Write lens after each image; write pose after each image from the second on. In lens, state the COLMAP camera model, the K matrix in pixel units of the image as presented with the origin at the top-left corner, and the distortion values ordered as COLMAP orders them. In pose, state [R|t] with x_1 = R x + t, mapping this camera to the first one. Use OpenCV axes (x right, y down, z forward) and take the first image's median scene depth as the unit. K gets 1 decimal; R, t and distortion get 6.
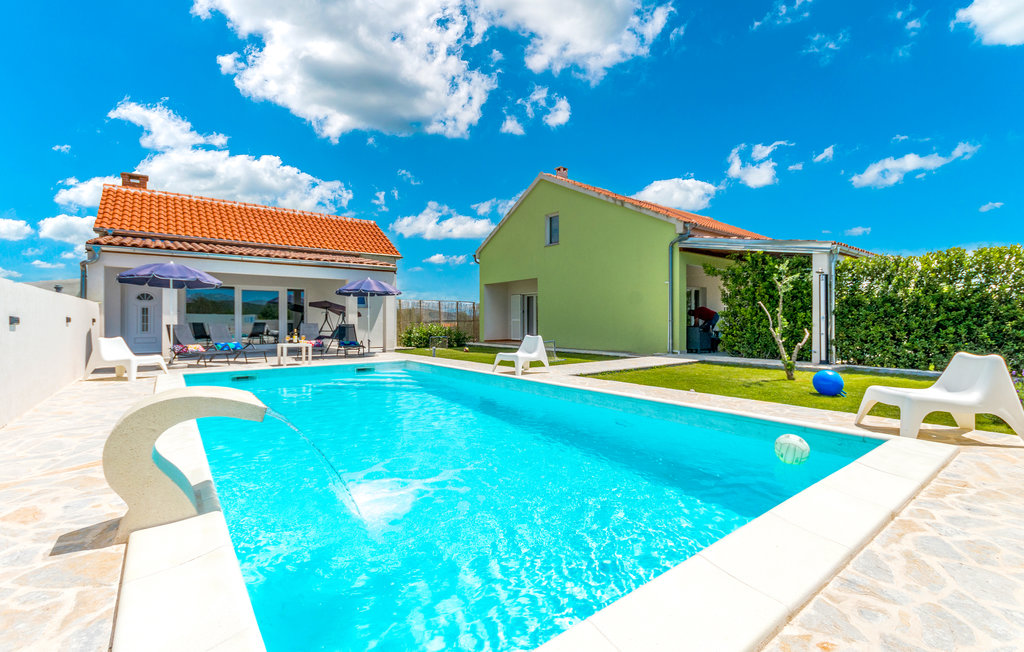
lens RADIAL K [[449.3, 0, 512.0], [0, 449.3, 326.0], [0, 0, 1]] dist [0.001732, 0.000318]
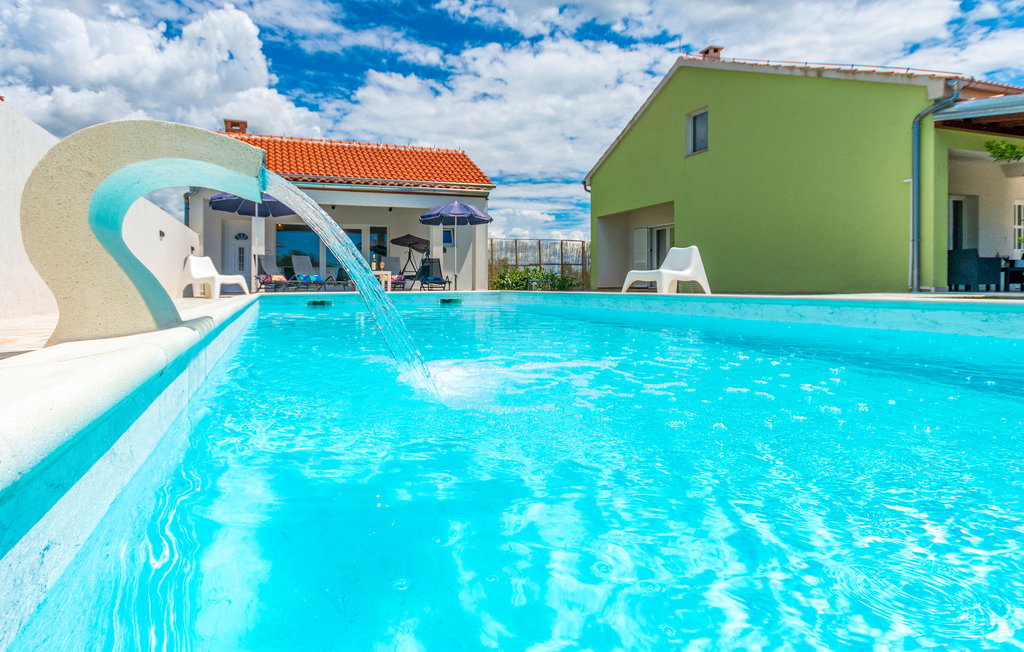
lens RADIAL K [[514.9, 0, 427.2], [0, 514.9, 298.9], [0, 0, 1]] dist [-0.003565, 0.000173]
pose [[0.933806, 0.006748, -0.357717, -0.024124], [-0.003106, 0.999937, 0.010753, 0.059558], [0.357767, -0.008930, 0.933768, 0.083300]]
